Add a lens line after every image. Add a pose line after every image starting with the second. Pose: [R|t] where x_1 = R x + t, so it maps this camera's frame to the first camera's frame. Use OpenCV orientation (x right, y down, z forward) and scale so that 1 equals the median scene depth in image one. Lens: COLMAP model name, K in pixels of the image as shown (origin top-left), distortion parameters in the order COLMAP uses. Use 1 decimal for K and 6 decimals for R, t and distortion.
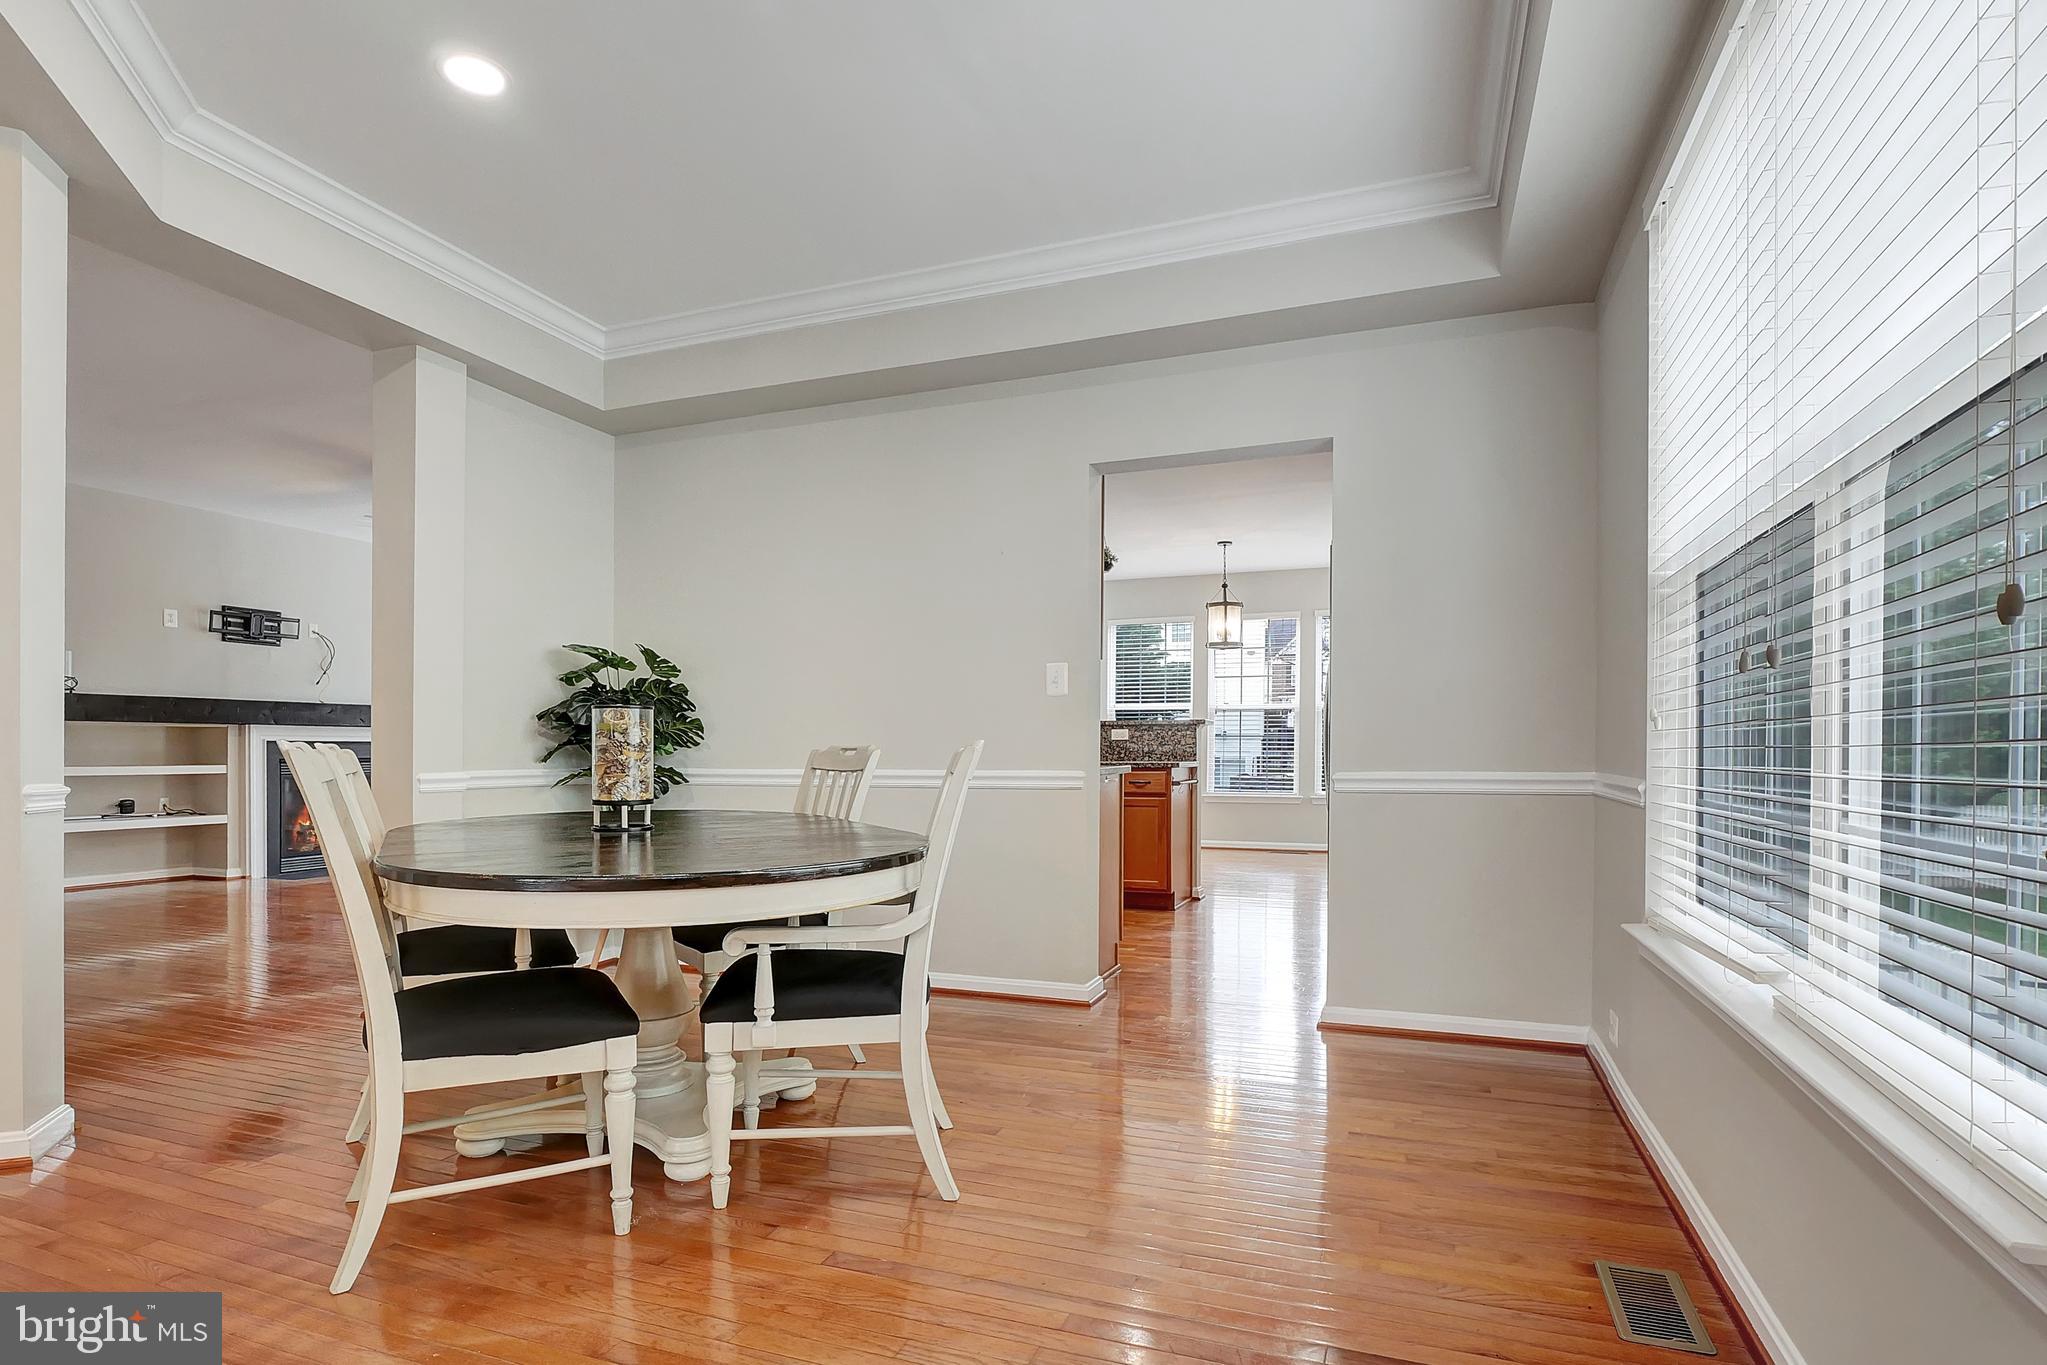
lens RADIAL K [[1011.3, 0, 996.6], [0, 1011.3, 762.0], [0, 0, 1]] dist [-0.011884, -0.000843]
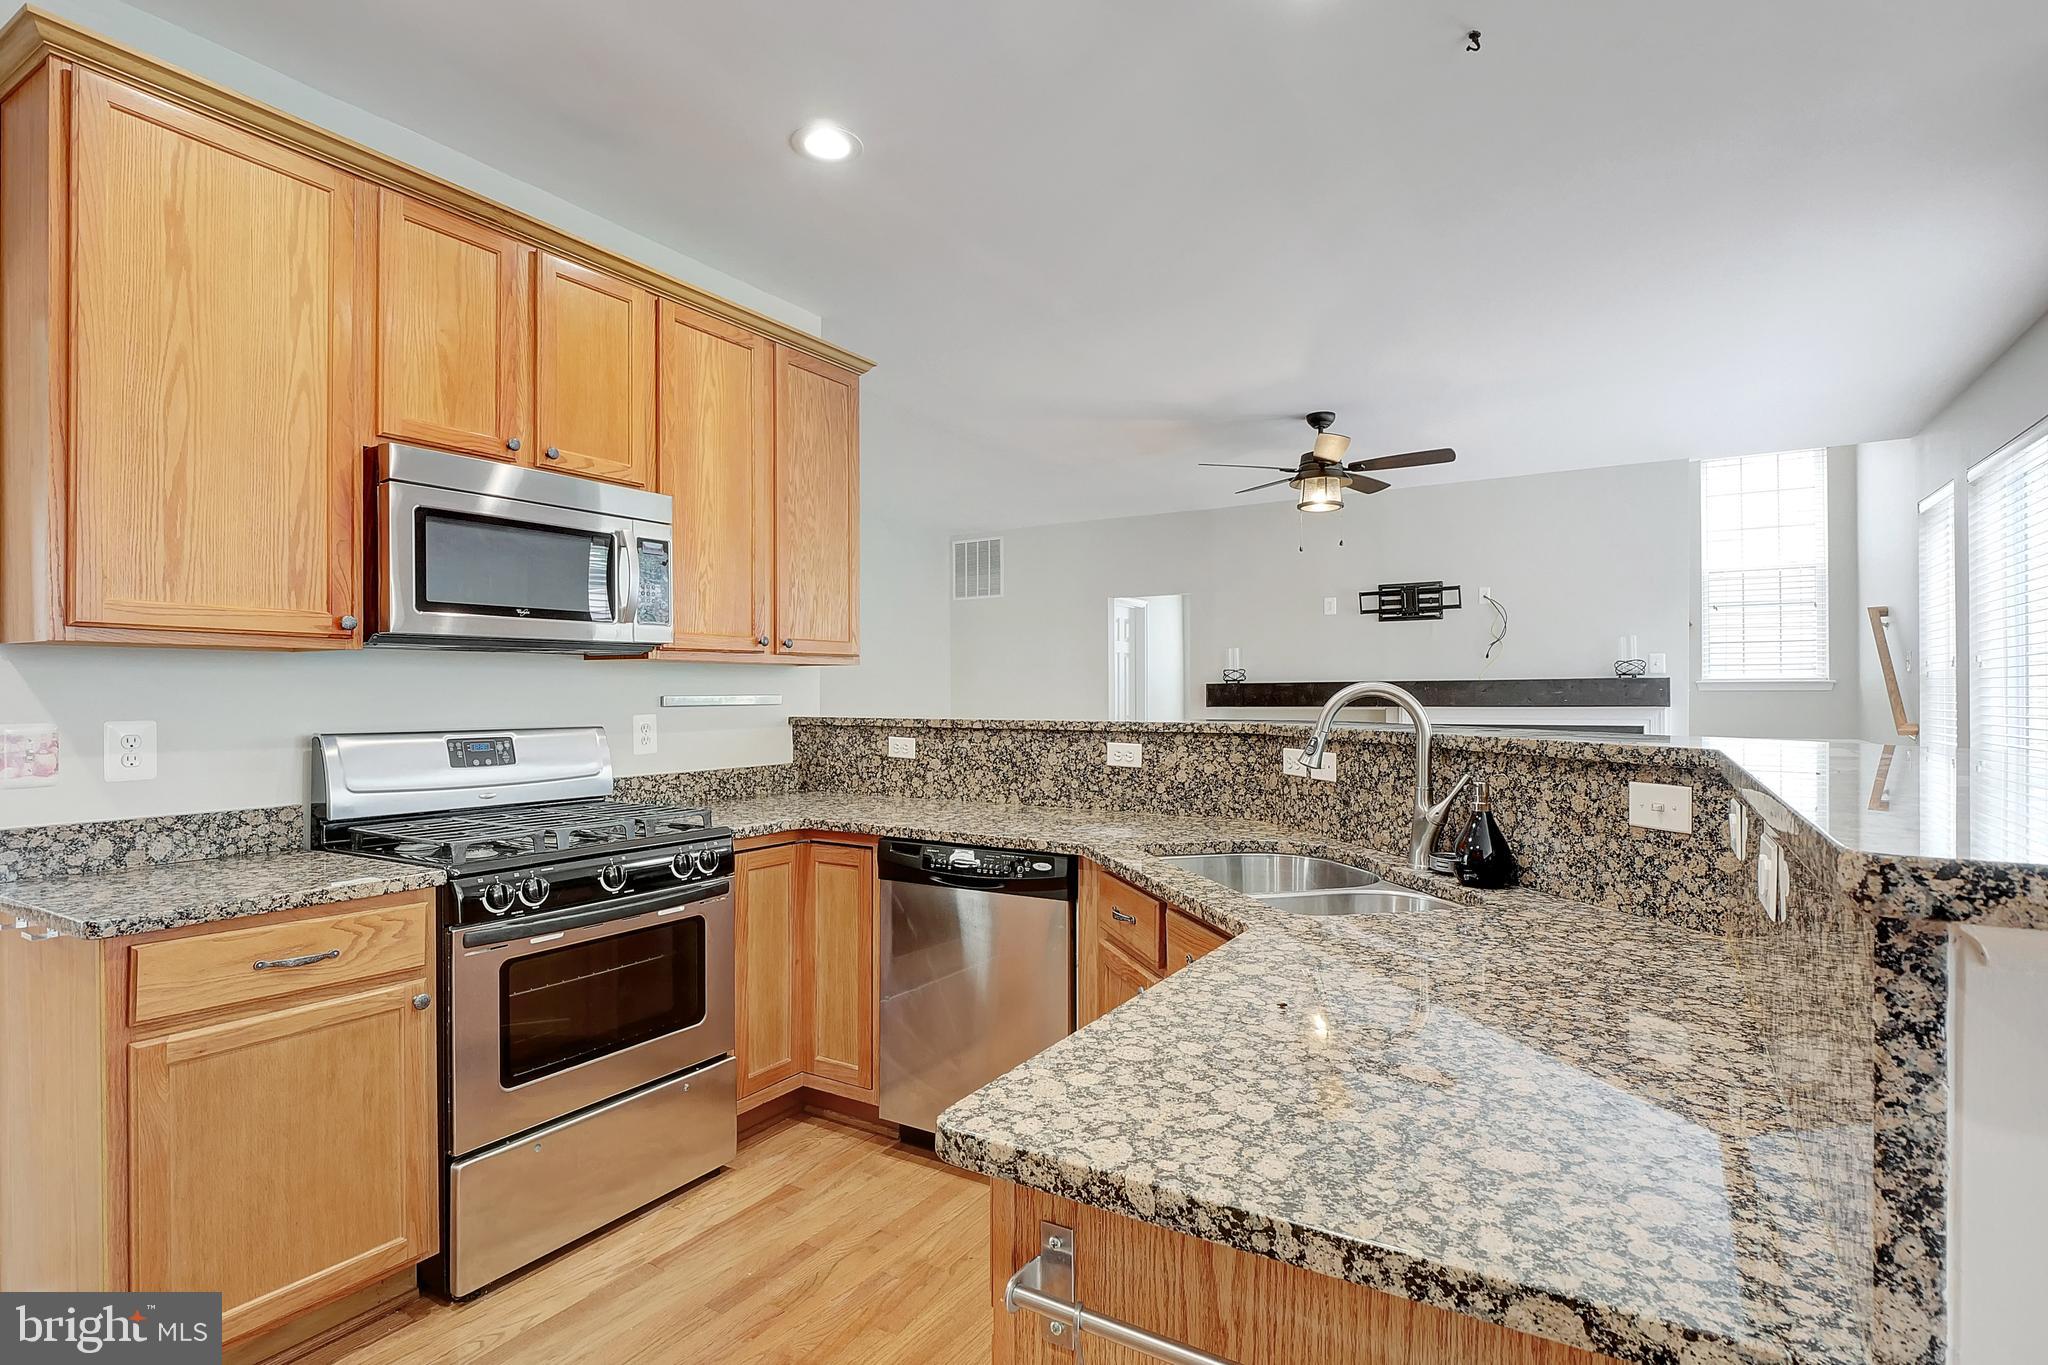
lens RADIAL K [[1011.8, 0, 1030.2], [0, 1011.8, 686.9], [0, 0, 1]] dist [-0.011884, -0.000843]
pose [[-0.157860, -0.010284, -0.987408, 0.244812], [-0.009724, 0.999913, -0.008859, -0.044431], [0.987414, 0.008203, -0.157946, 0.808908]]
